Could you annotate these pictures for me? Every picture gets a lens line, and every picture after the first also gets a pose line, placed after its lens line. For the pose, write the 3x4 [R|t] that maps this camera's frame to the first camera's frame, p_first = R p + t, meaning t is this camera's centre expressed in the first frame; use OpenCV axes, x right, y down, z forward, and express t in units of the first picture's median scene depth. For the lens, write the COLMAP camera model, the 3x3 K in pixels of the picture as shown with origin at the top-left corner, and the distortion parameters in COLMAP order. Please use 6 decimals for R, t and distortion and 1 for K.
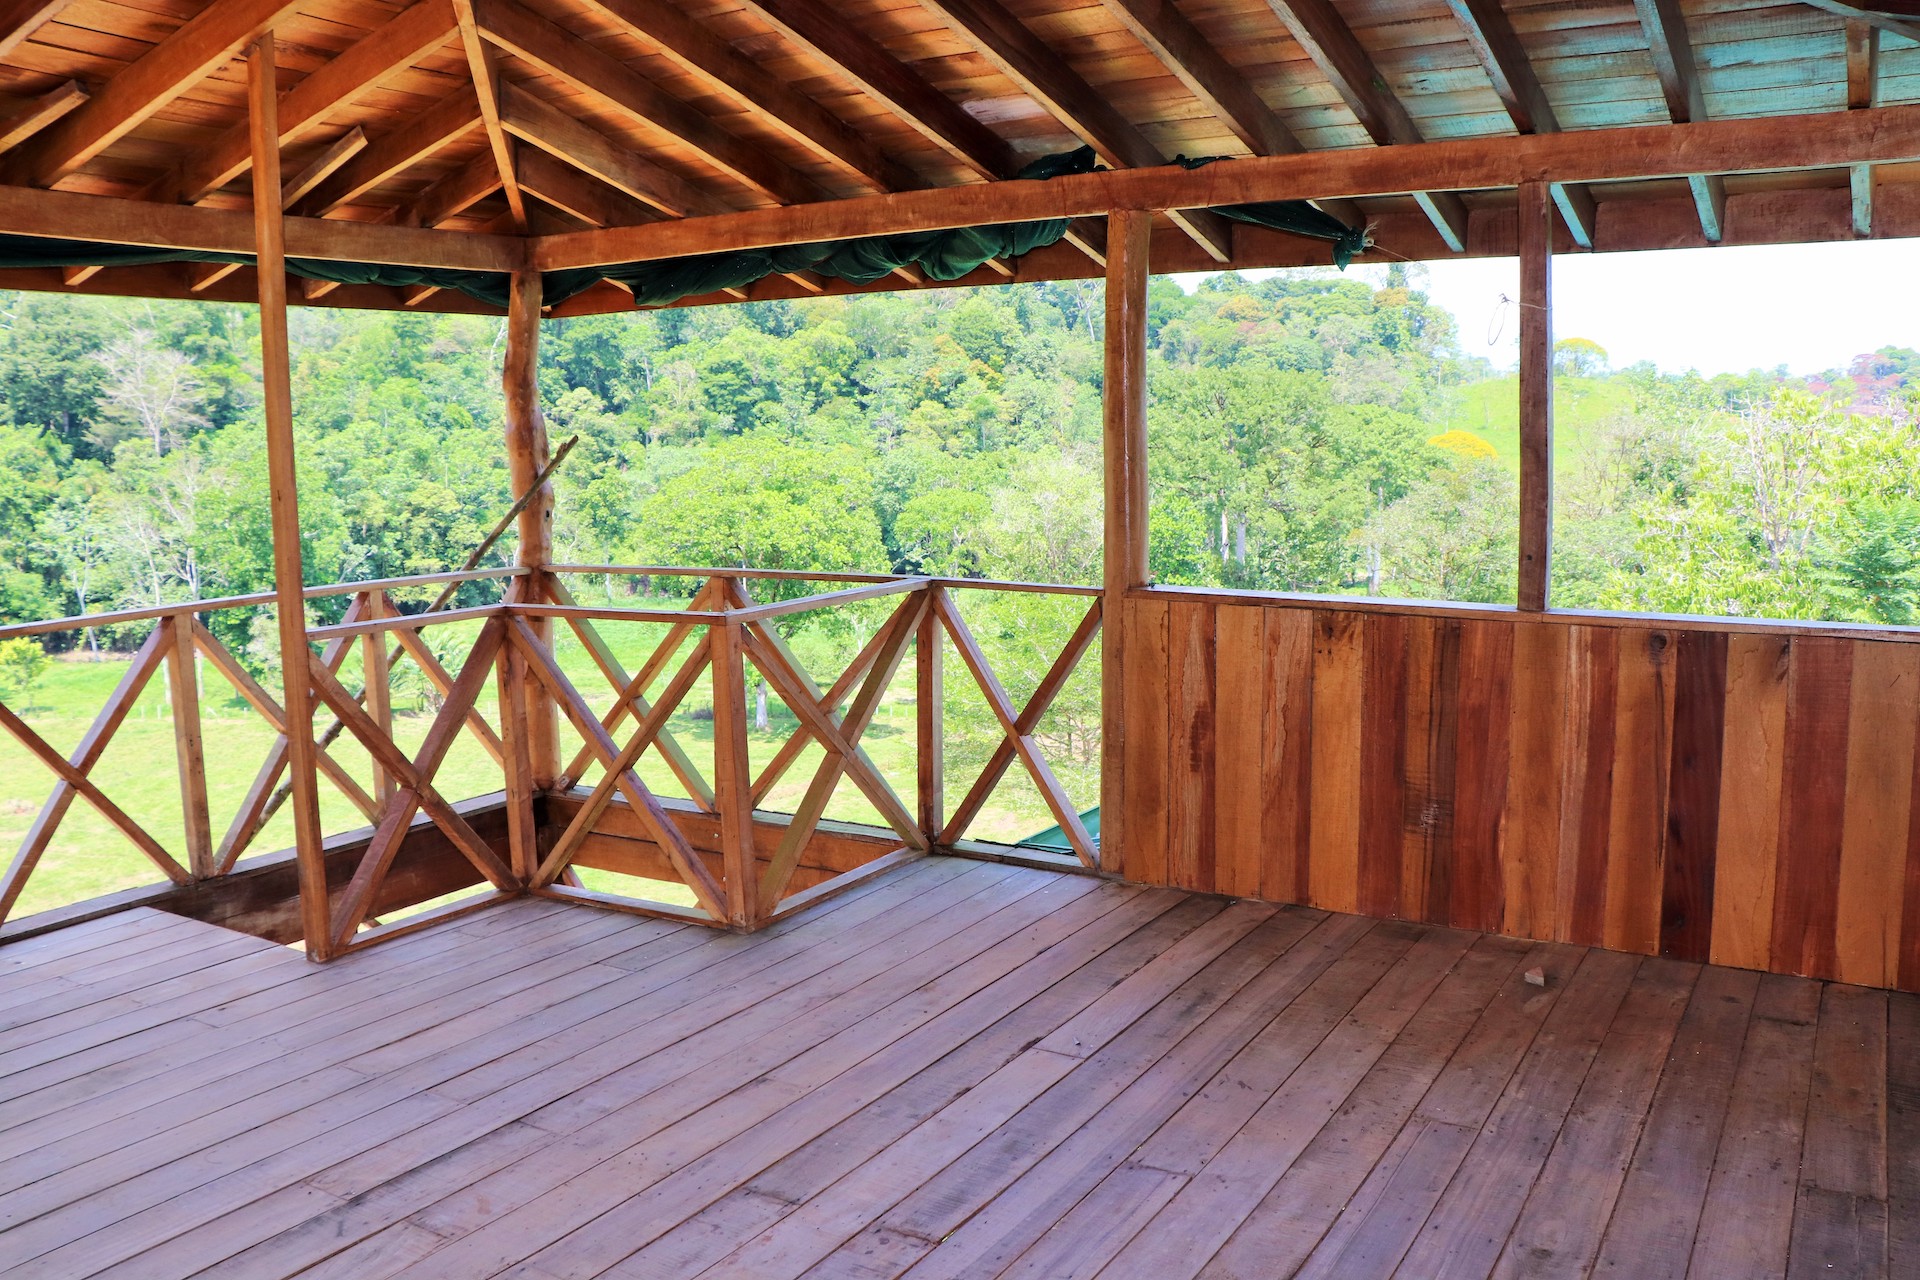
lens RADIAL K [[1559.7, 0, 960.0], [0, 1559.7, 640.0], [0, 0, 1]] dist [-0.193732, 0.156122]
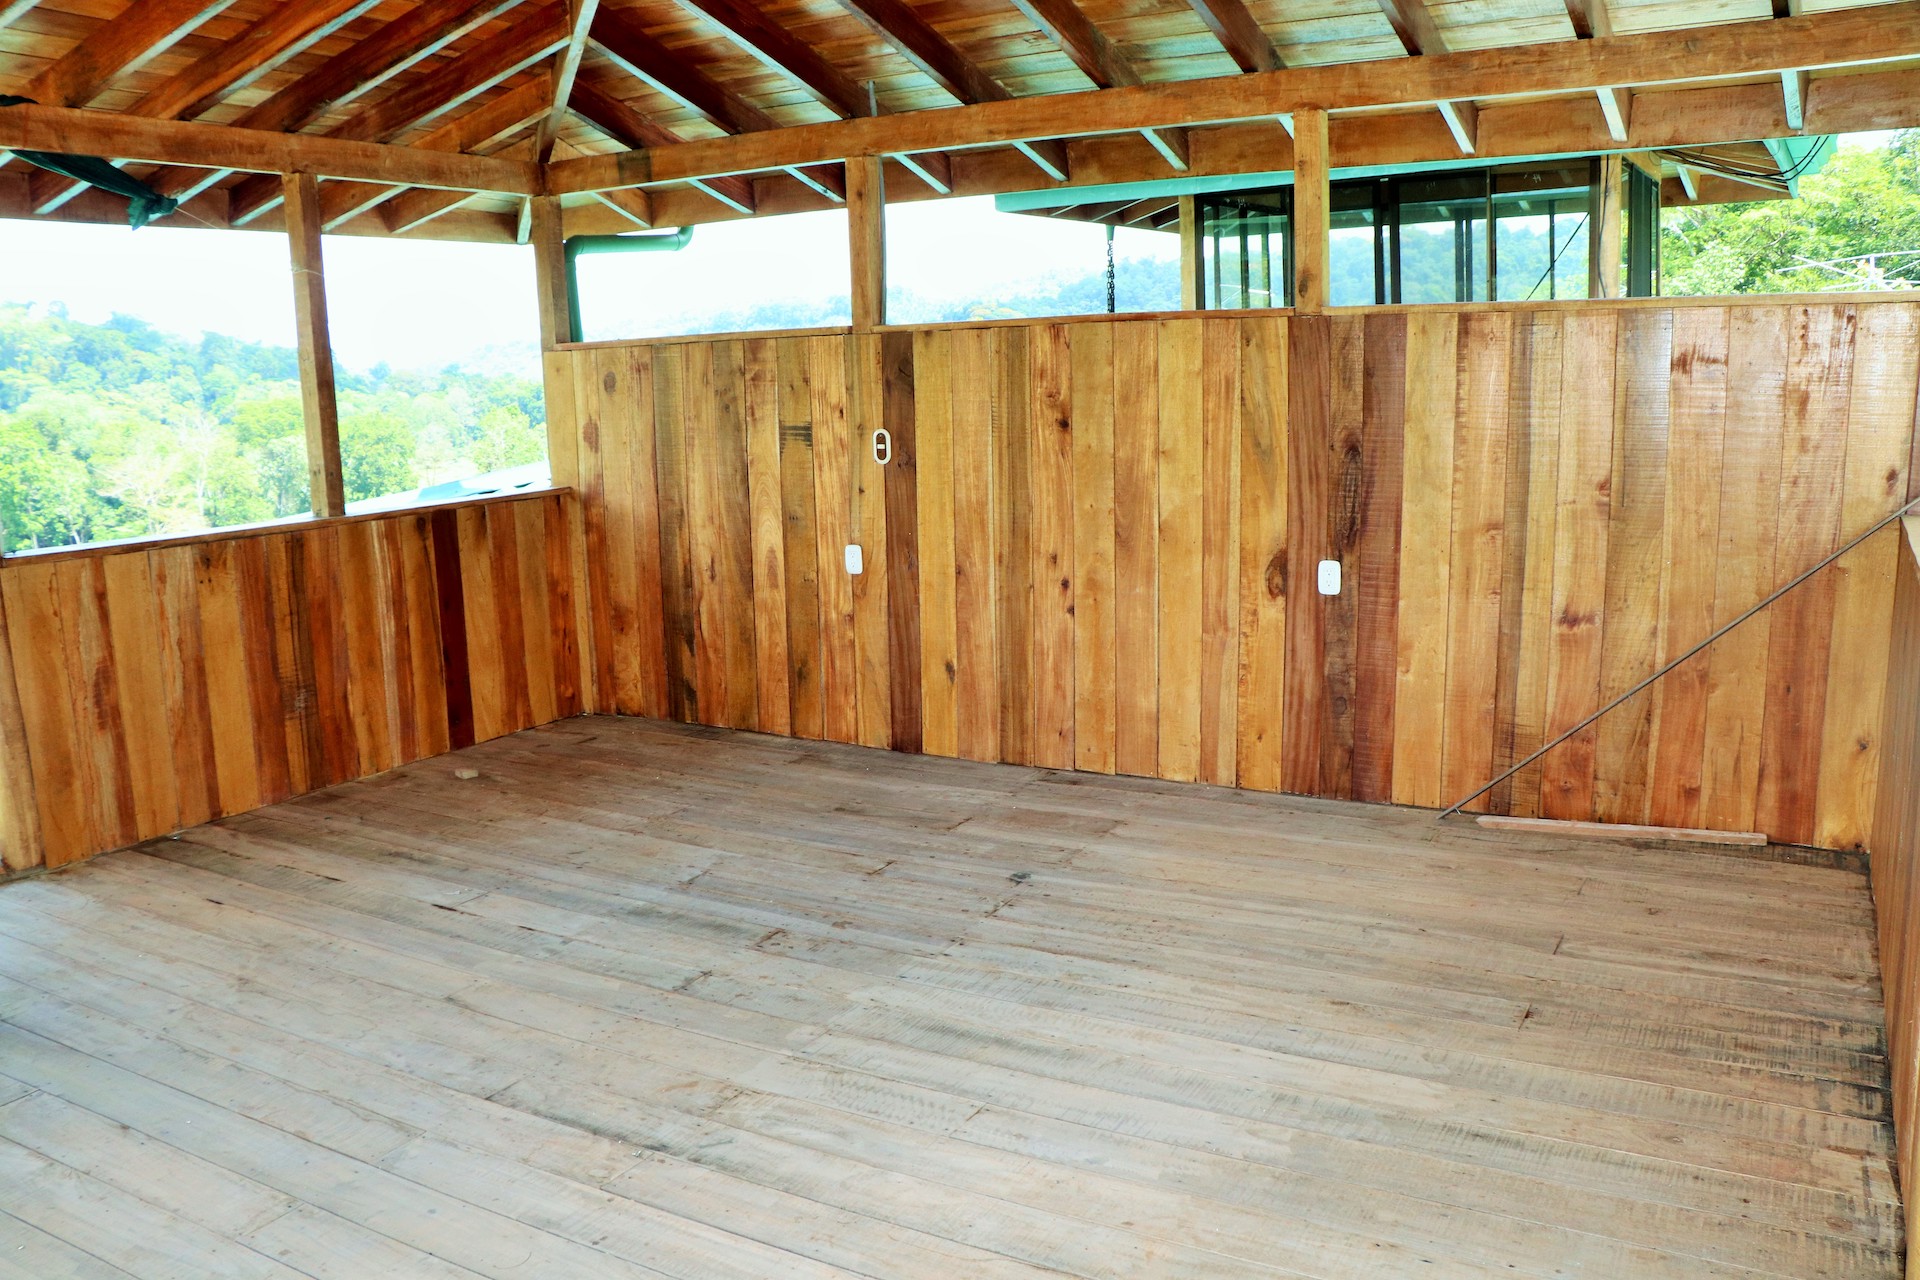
lens RADIAL K [[1559.7, 0, 960.0], [0, 1559.7, 640.0], [0, 0, 1]] dist [-0.193732, 0.156122]
pose [[-0.025322, -0.169541, 0.985198, -0.819250], [0.155119, 0.972911, 0.171413, -0.050225], [-0.987571, 0.157164, 0.001663, 0.466707]]
